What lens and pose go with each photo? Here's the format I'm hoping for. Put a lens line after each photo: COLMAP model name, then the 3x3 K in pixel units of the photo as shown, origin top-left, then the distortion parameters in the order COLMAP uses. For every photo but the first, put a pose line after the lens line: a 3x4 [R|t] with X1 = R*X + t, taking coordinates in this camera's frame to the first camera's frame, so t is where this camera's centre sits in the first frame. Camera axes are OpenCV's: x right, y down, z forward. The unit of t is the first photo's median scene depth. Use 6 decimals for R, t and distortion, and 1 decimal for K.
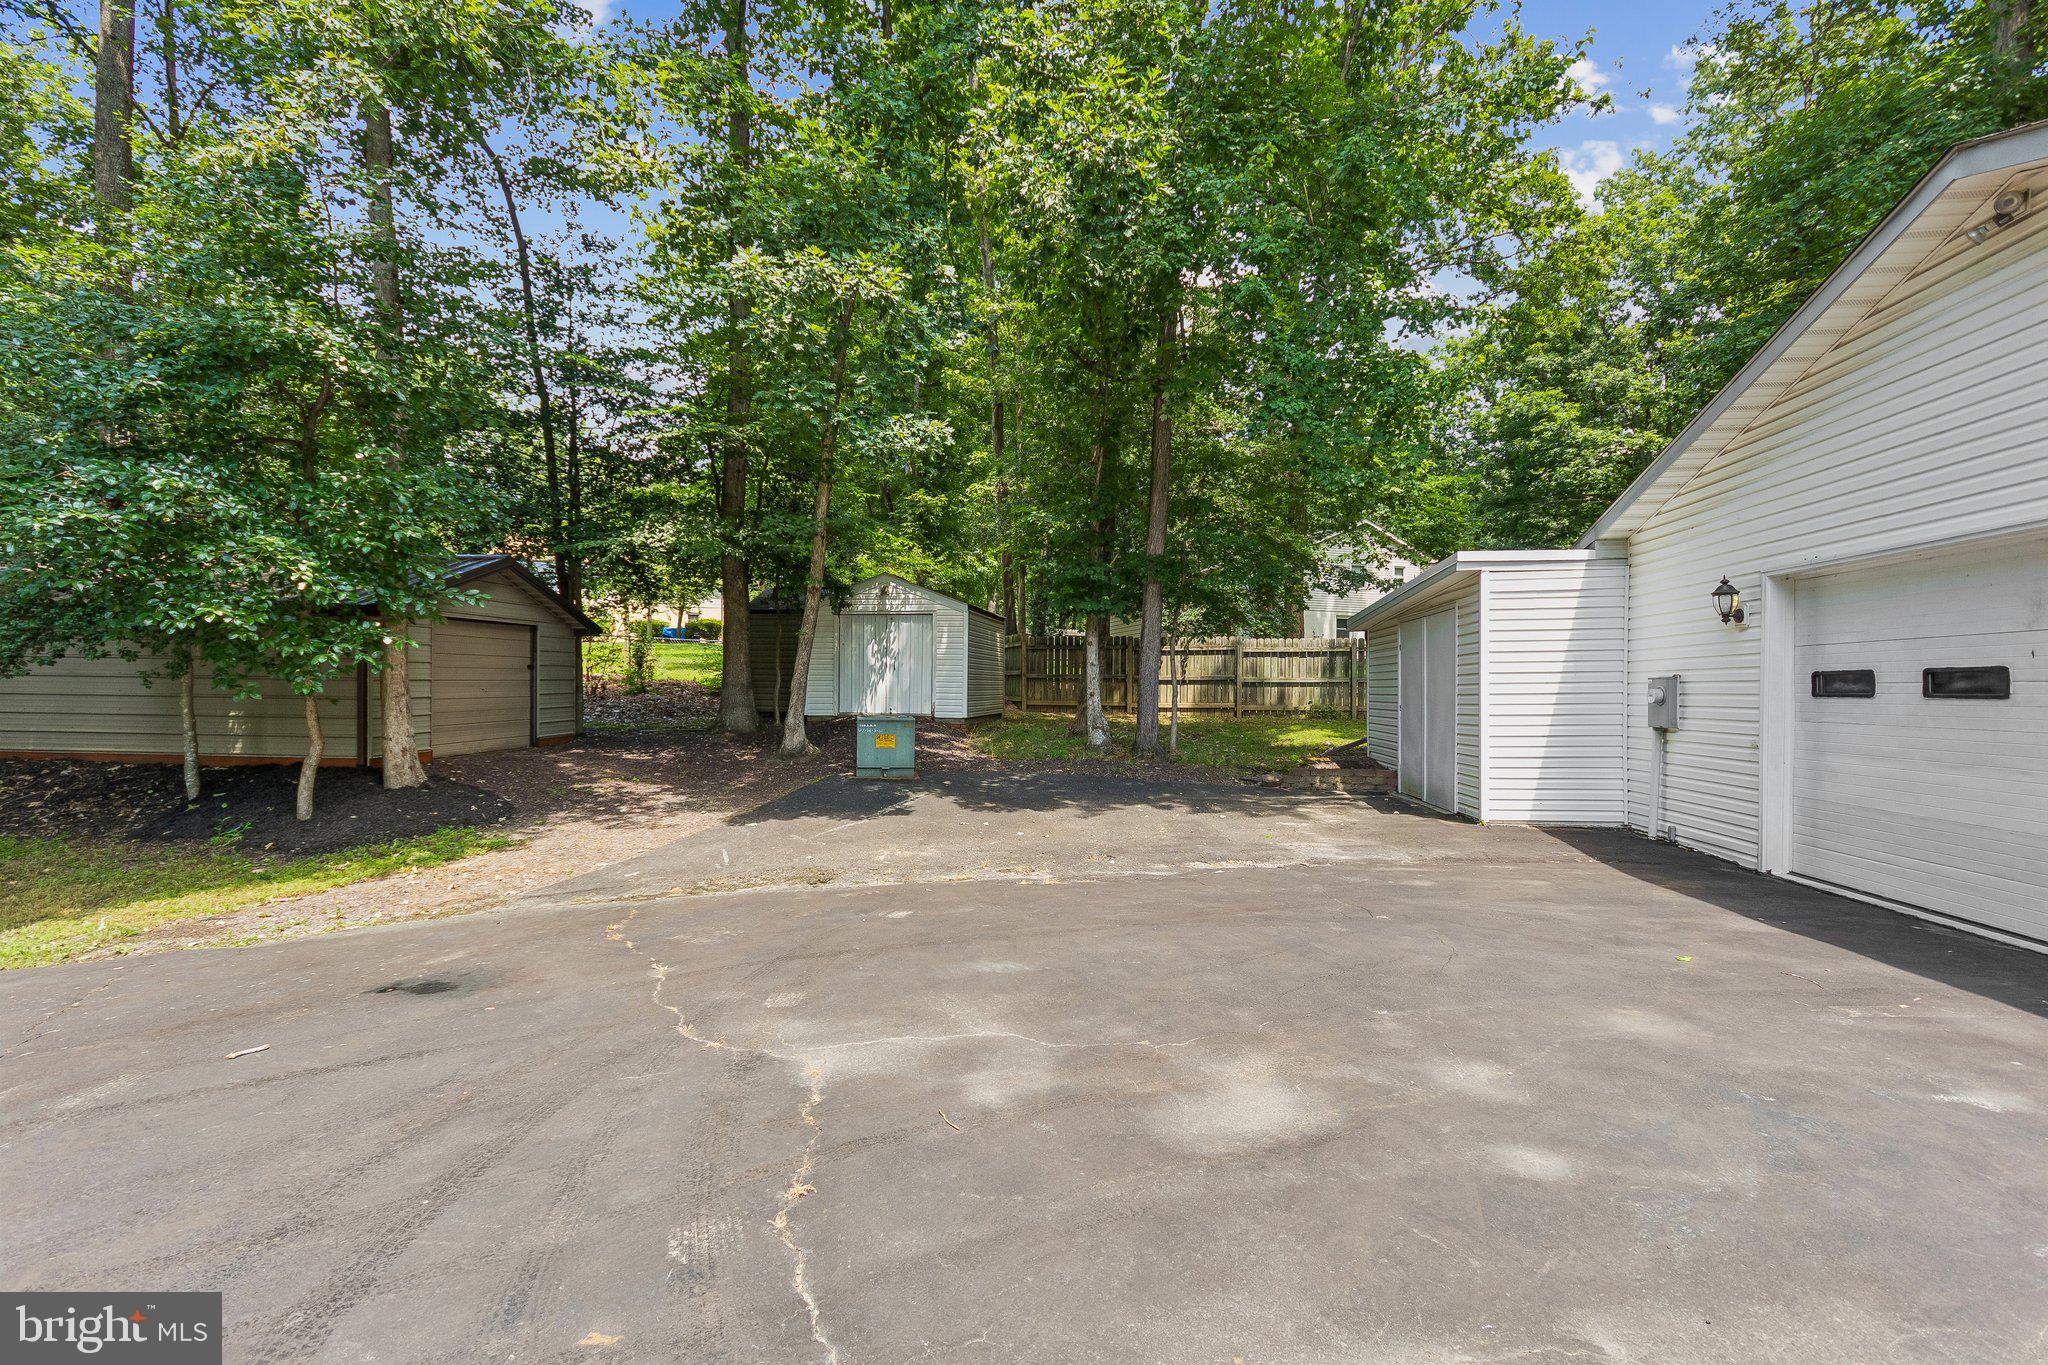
lens RADIAL K [[921.5, 0, 1020.2], [0, 921.5, 690.4], [0, 0, 1]] dist [0.009746, -0.000416]
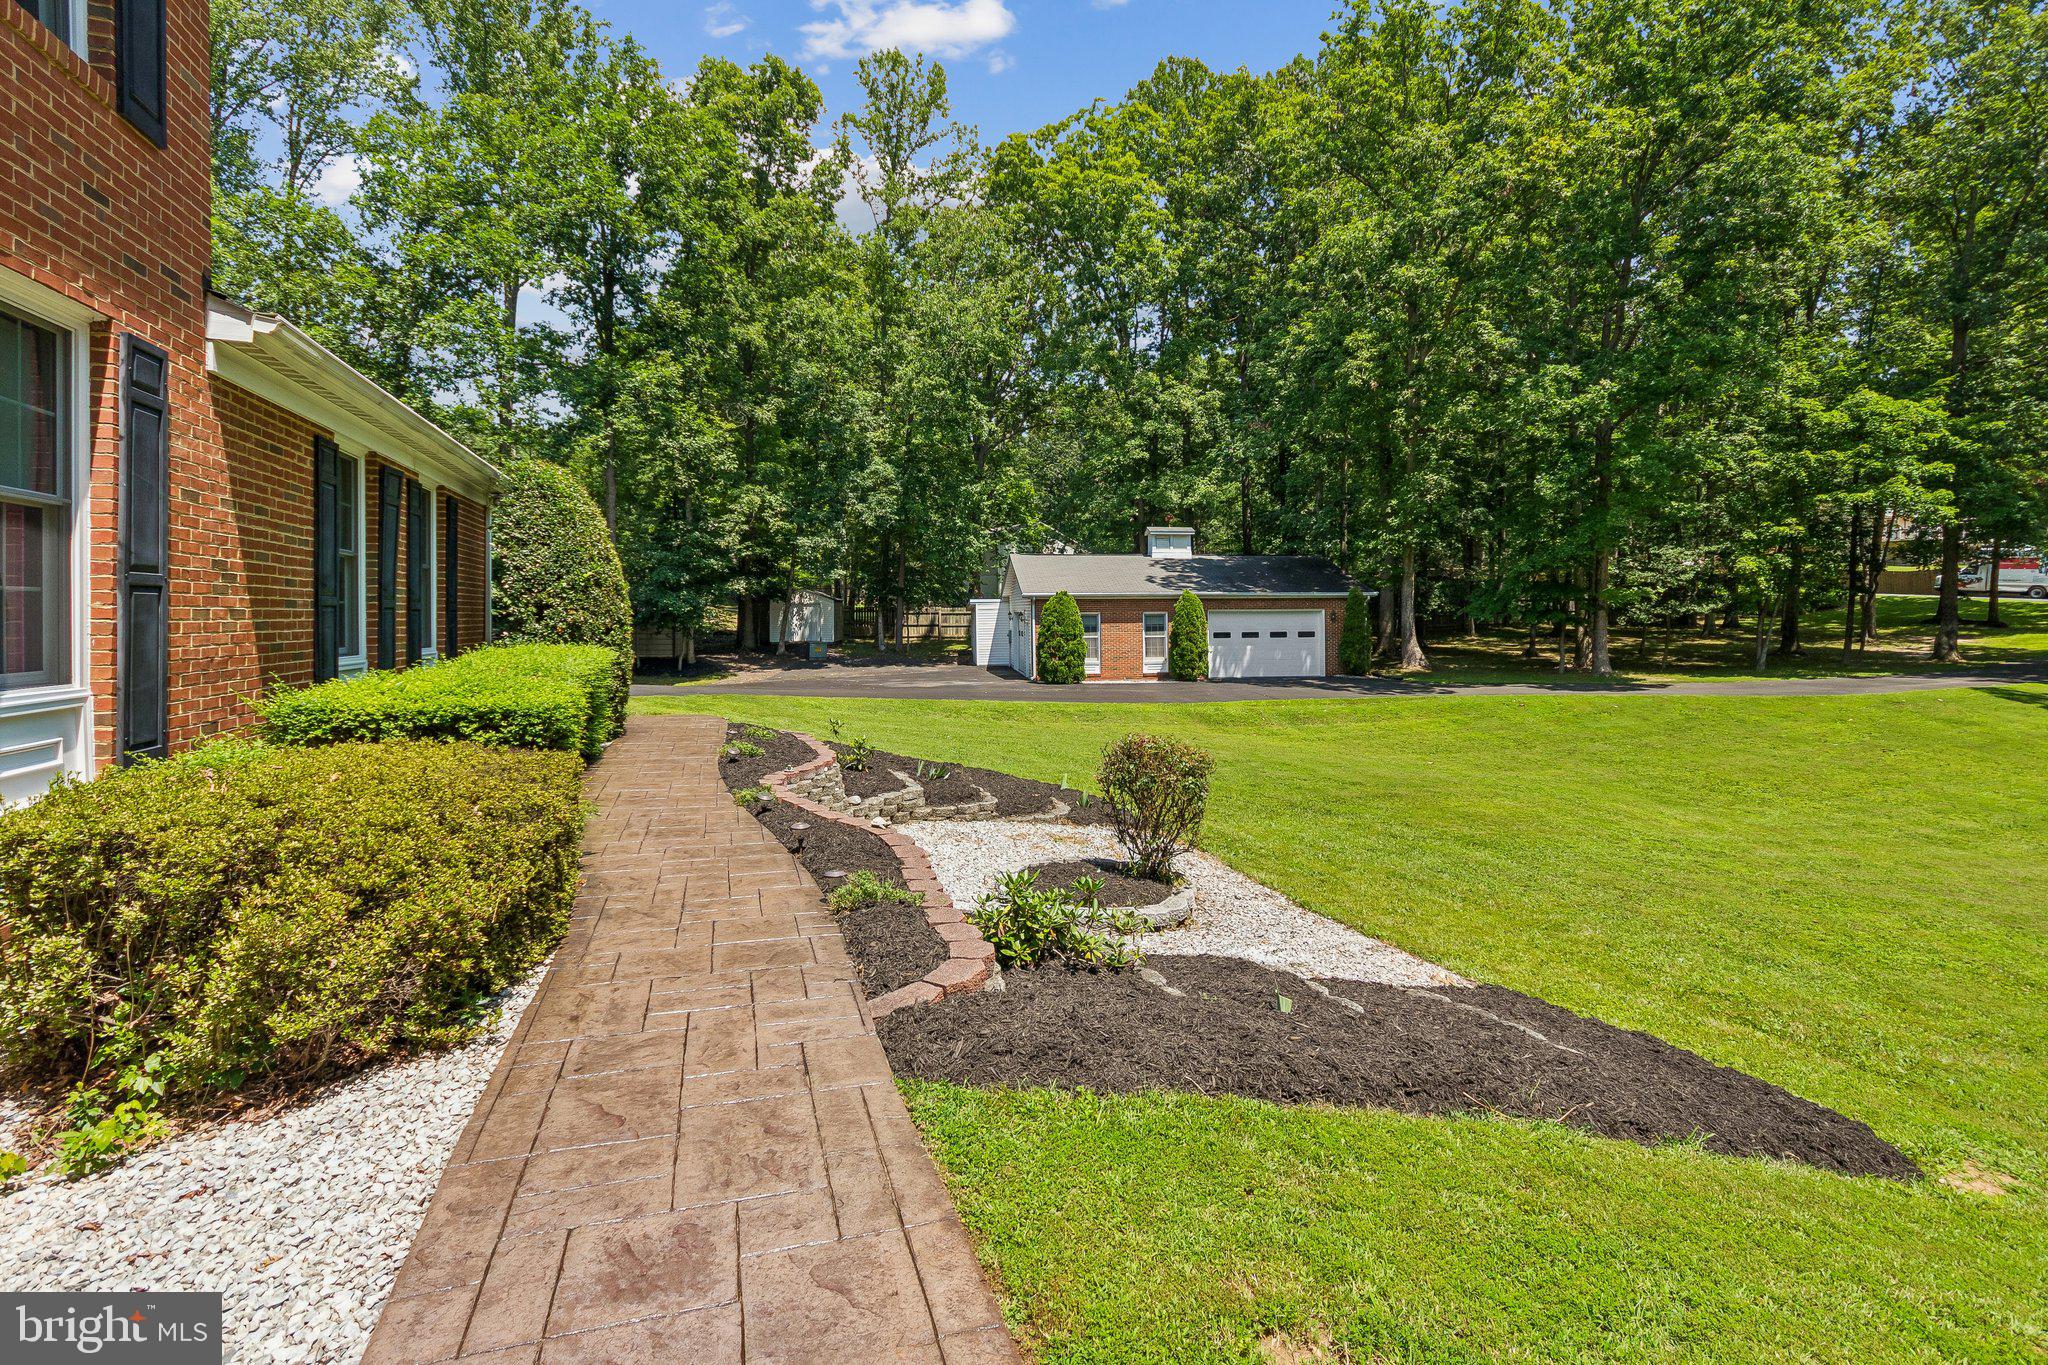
lens RADIAL K [[953.4, 0, 1018.8], [0, 953.4, 674.6], [0, 0, 1]] dist [0.025187, -0.000048]
pose [[0.969412, -0.020353, 0.244595, -0.362918], [0.004308, 0.997813, 0.065955, -0.094745], [-0.245402, -0.062884, 0.967380, -3.161997]]
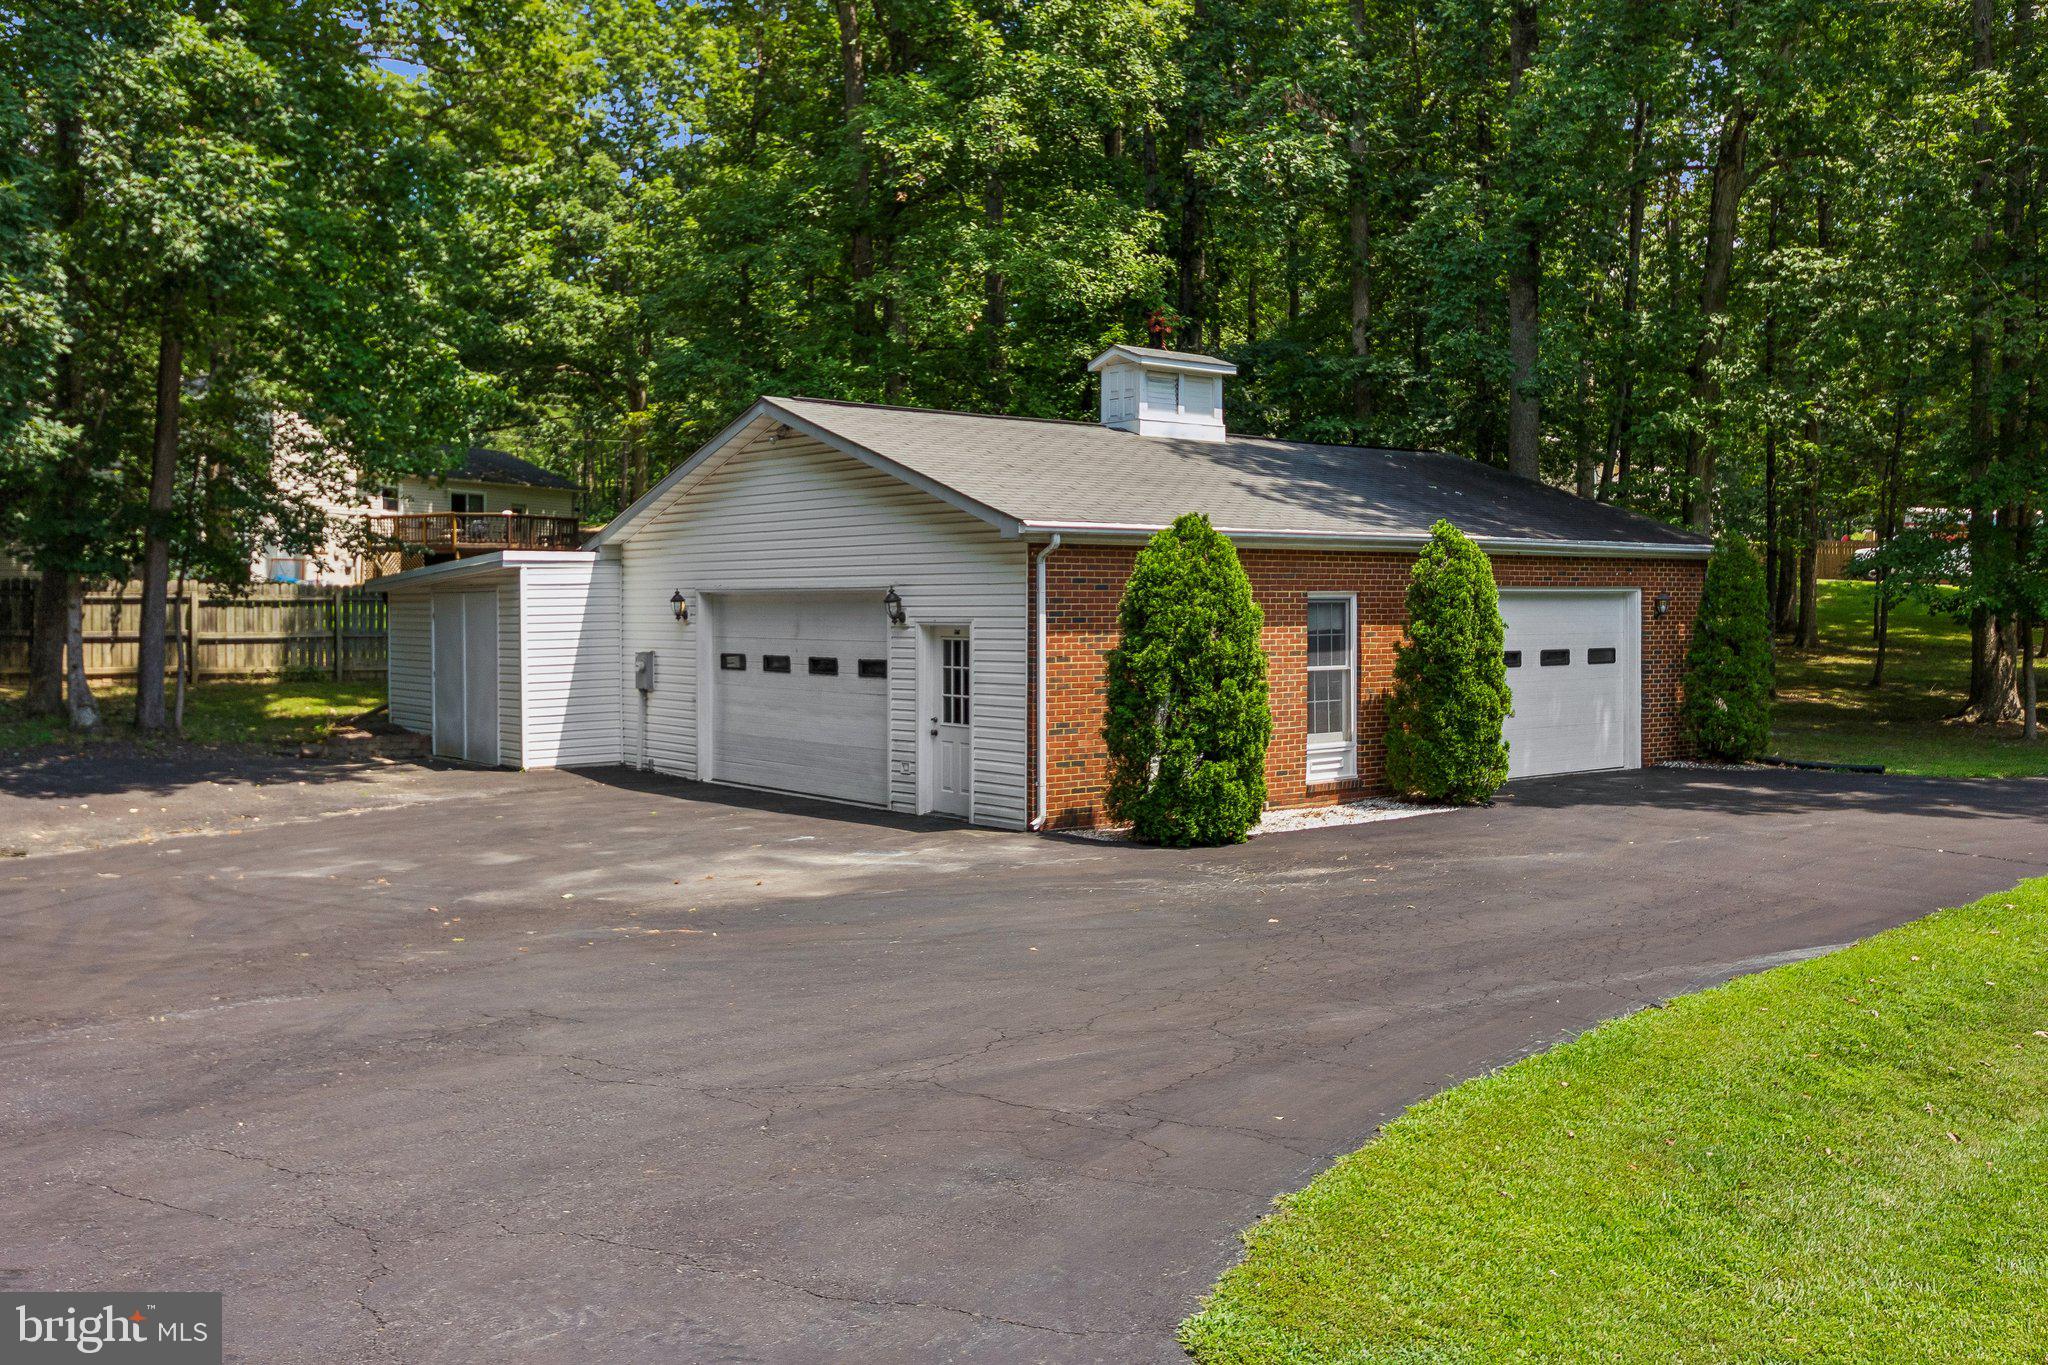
lens RADIAL K [[1815.7, 0, 1024.0], [0, 1815.7, 682.5], [0, 0, 1]] dist [0.014128, 0.009847]
pose [[0.690466, -0.033085, 0.722608, -0.799046], [0.001281, 0.999008, 0.044516, -0.081765], [-0.723363, -0.029811, 0.689824, -1.170261]]
